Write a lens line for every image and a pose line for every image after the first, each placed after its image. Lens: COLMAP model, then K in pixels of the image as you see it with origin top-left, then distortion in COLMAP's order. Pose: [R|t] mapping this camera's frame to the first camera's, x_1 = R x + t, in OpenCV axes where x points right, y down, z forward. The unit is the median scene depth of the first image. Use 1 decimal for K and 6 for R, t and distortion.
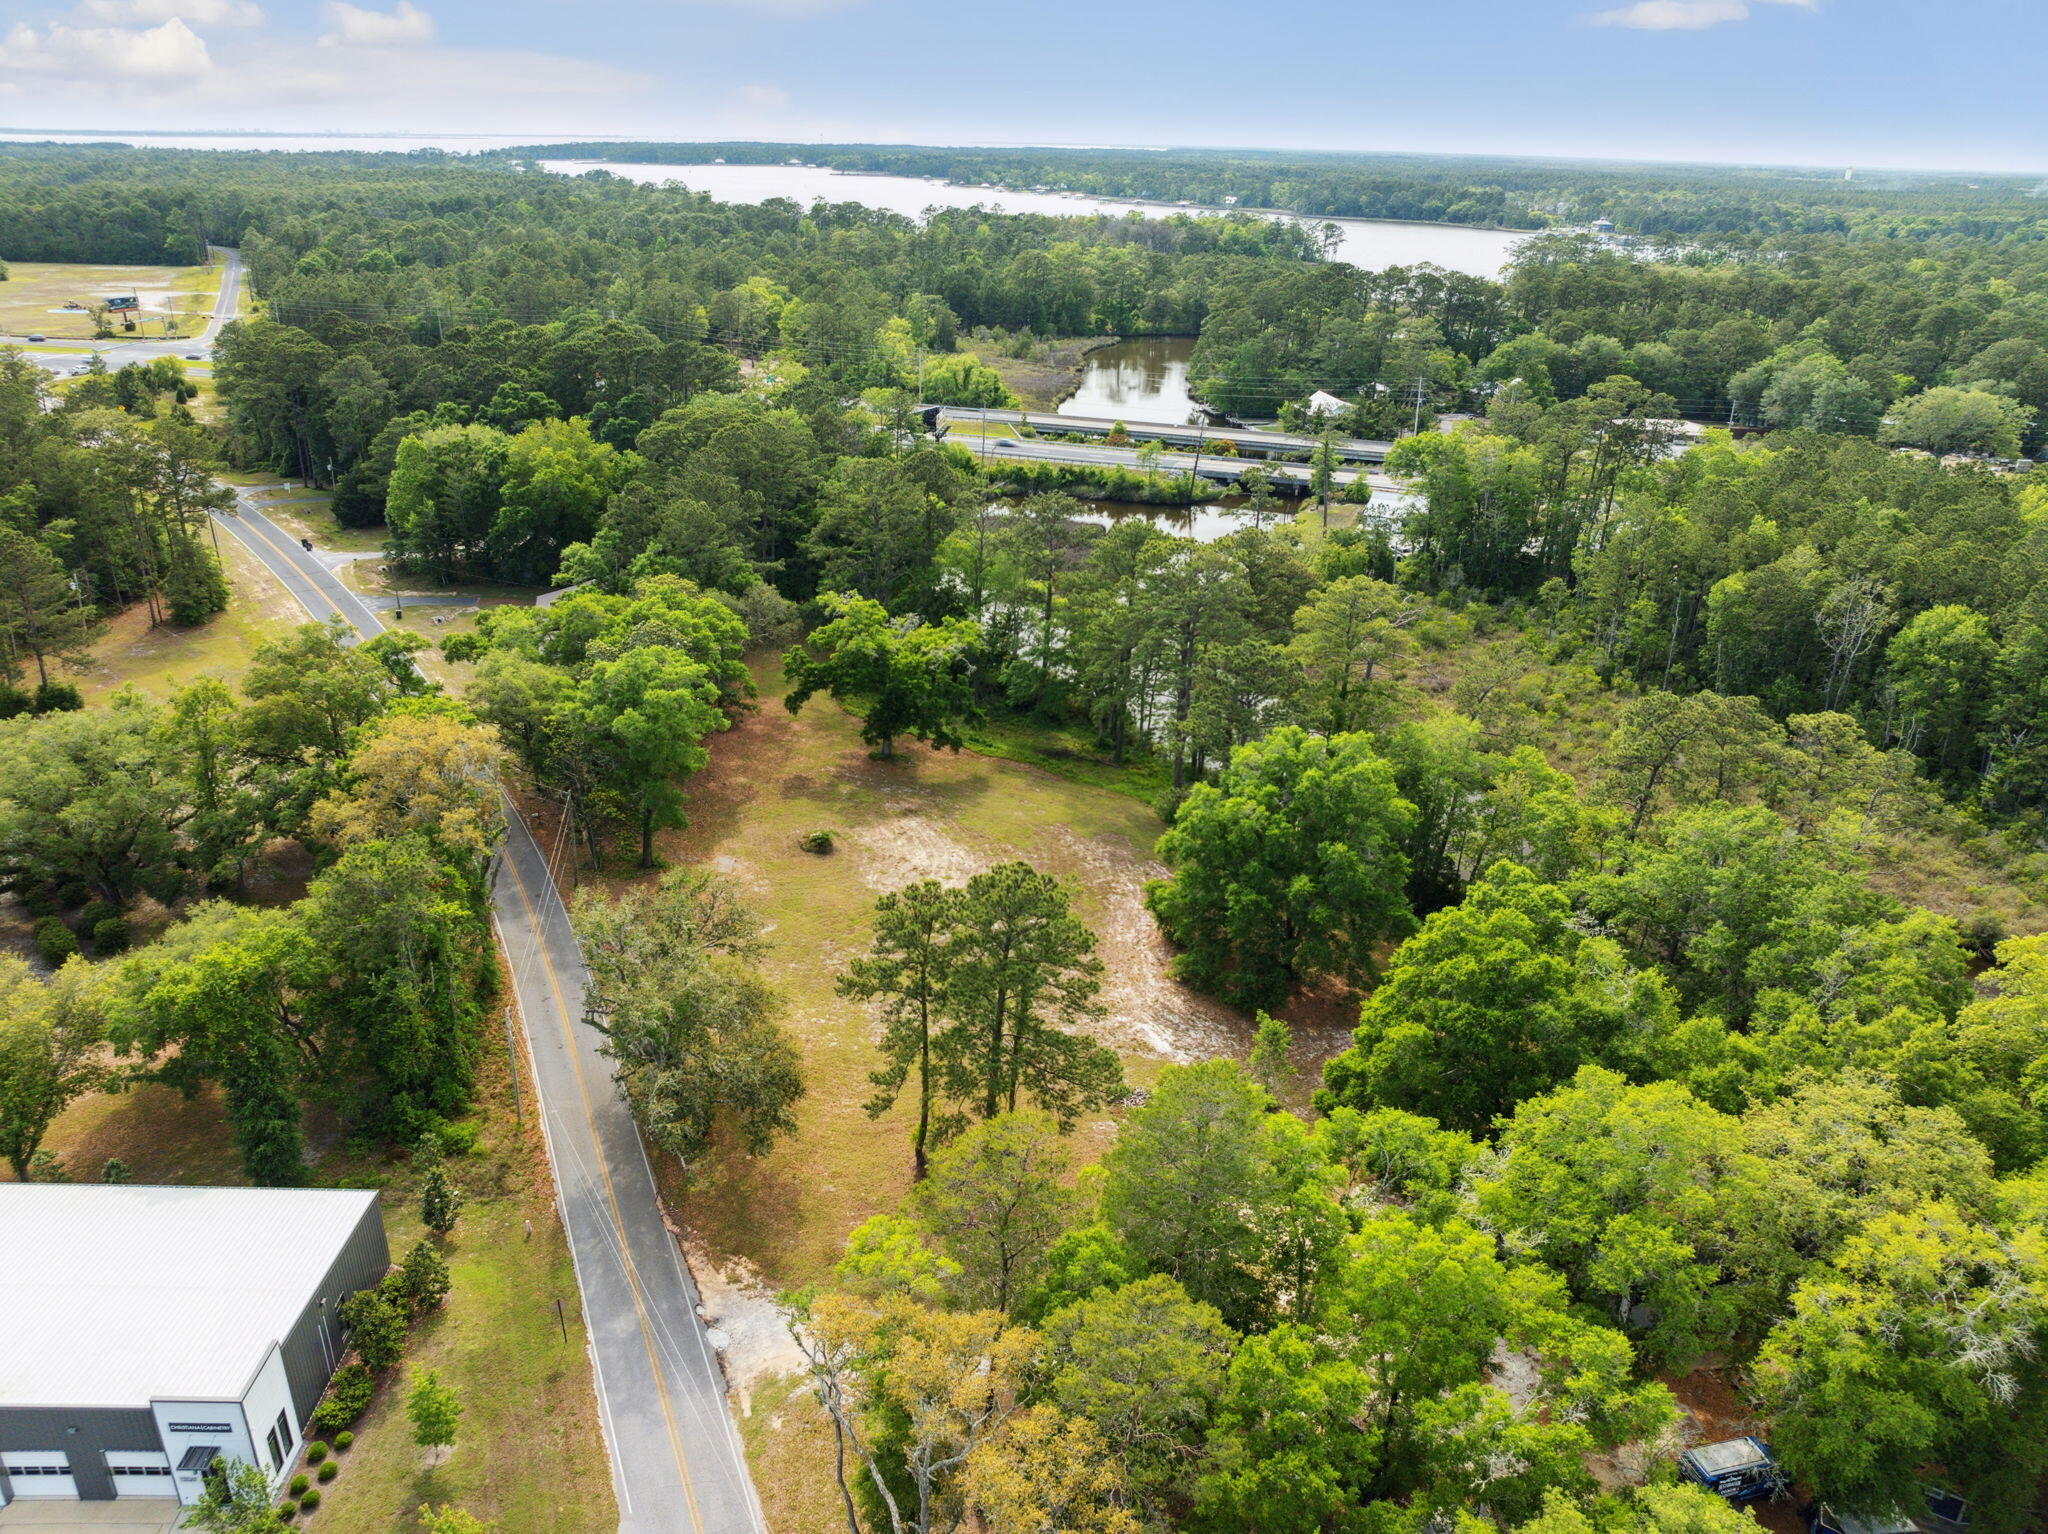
lens RADIAL K [[1463.5, 0, 1023.6], [0, 1463.5, 767.9], [0, 0, 1]] dist [-0.045763, 0.017697]
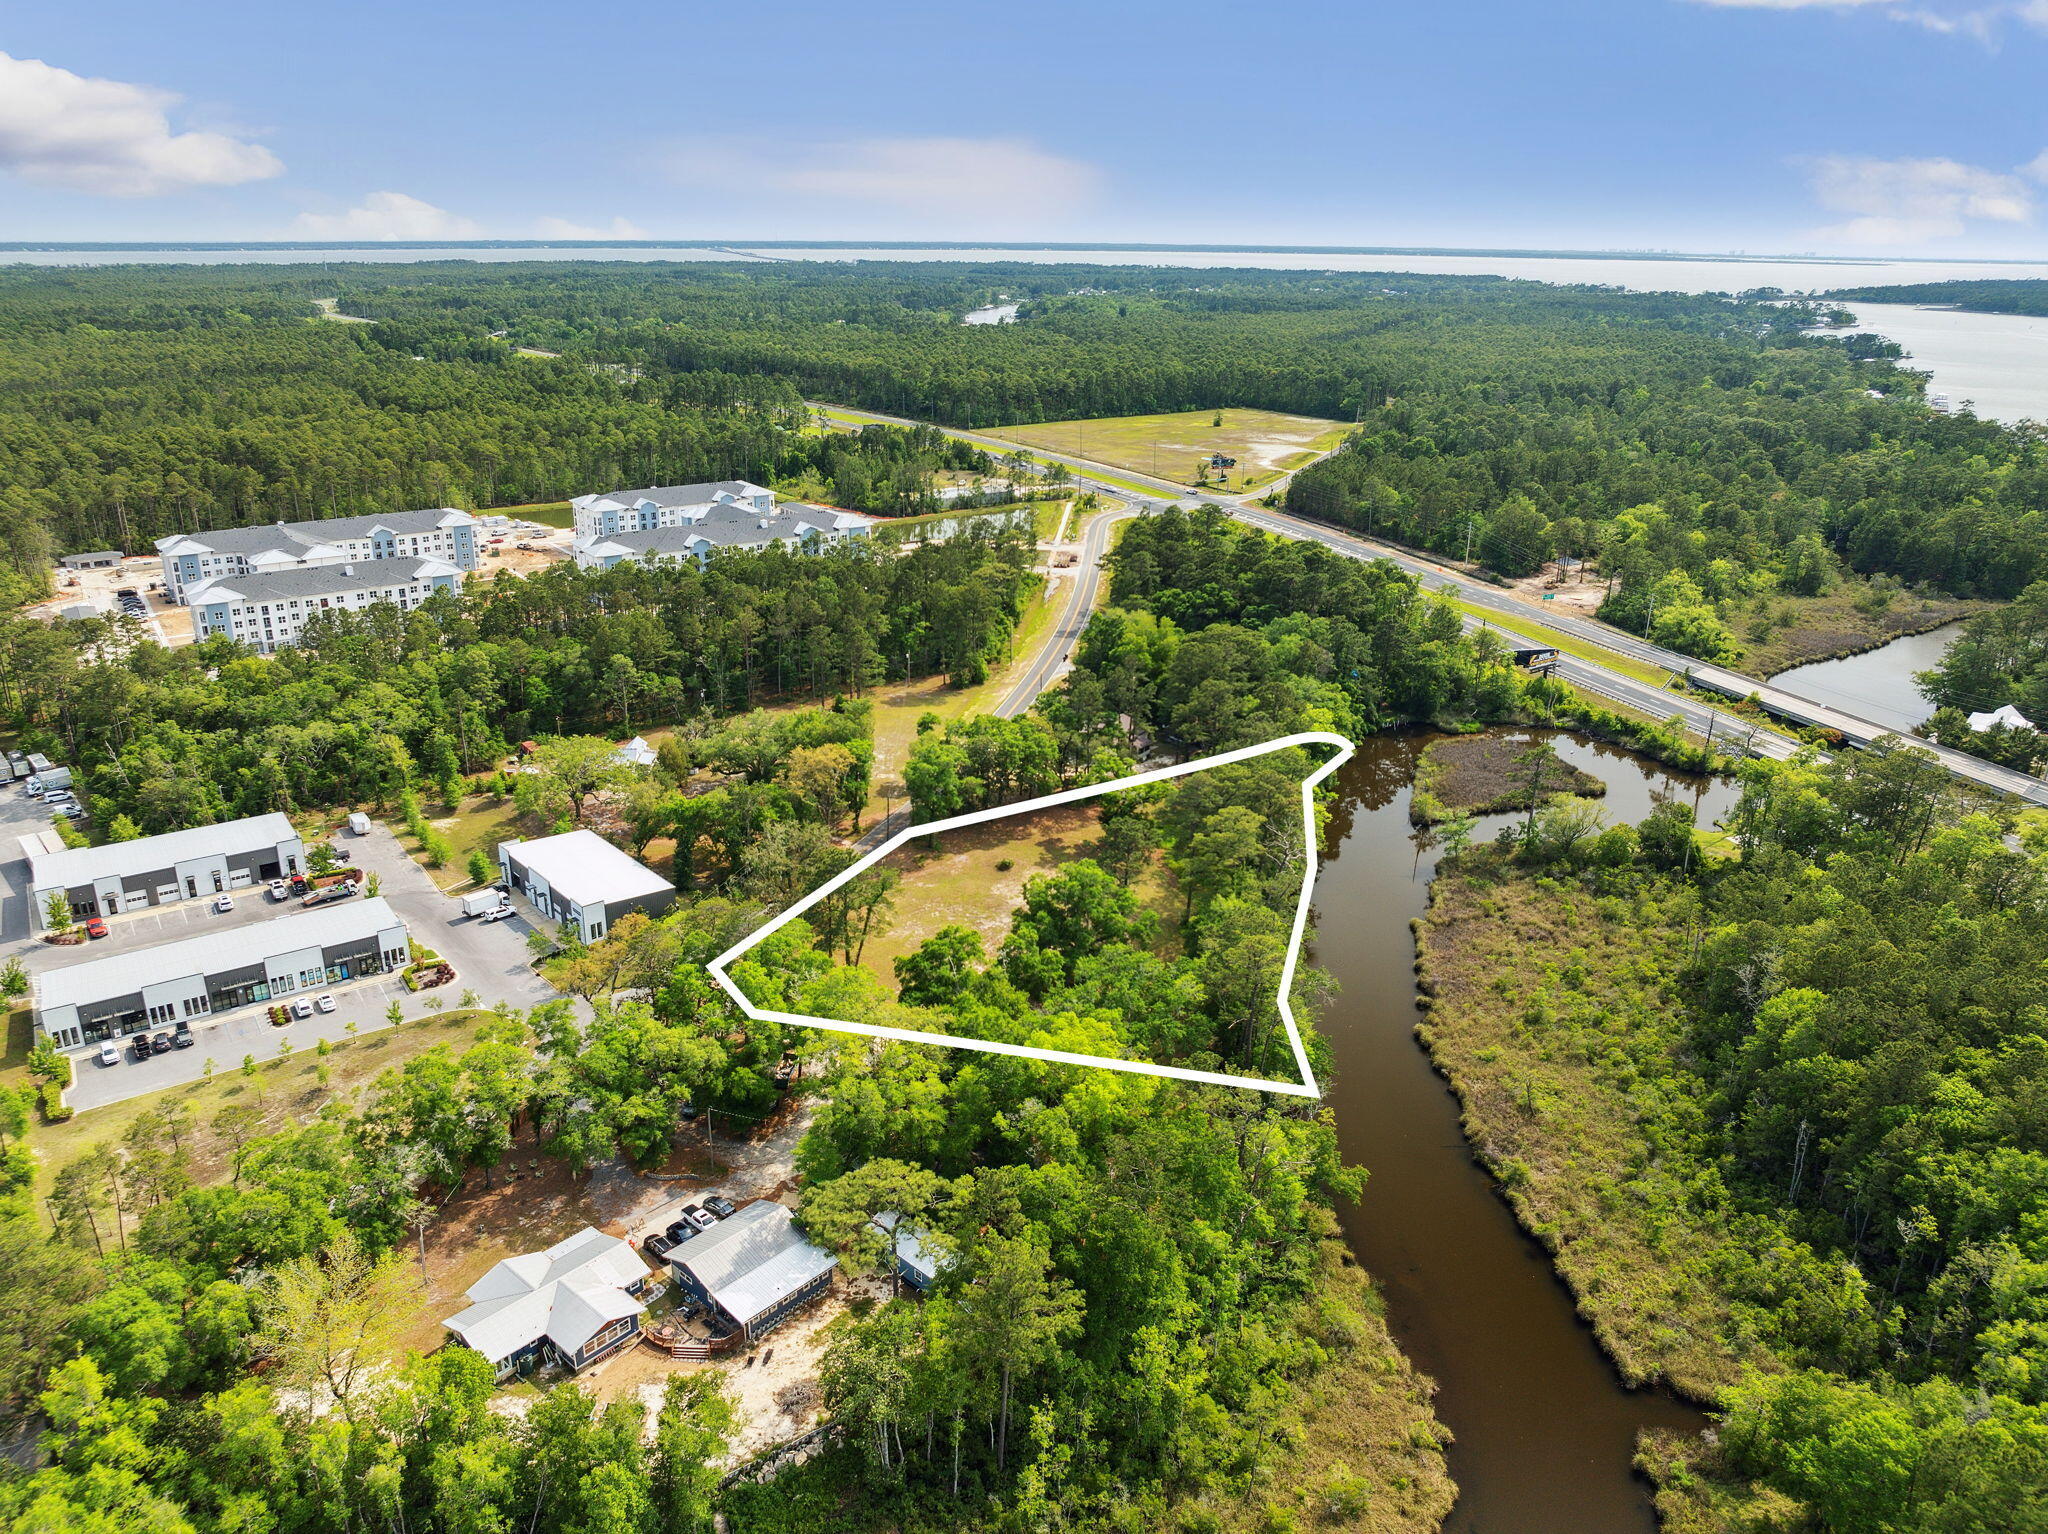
lens RADIAL K [[1463.5, 0, 1017.0], [0, 1463.5, 774.3], [0, 0, 1]] dist [-0.045763, 0.017697]
pose [[0.649289, 0.252566, -0.717380, 0.938048], [-0.300526, 0.951687, 0.063056, -0.145097], [0.698647, 0.174650, 0.693823, -0.270333]]
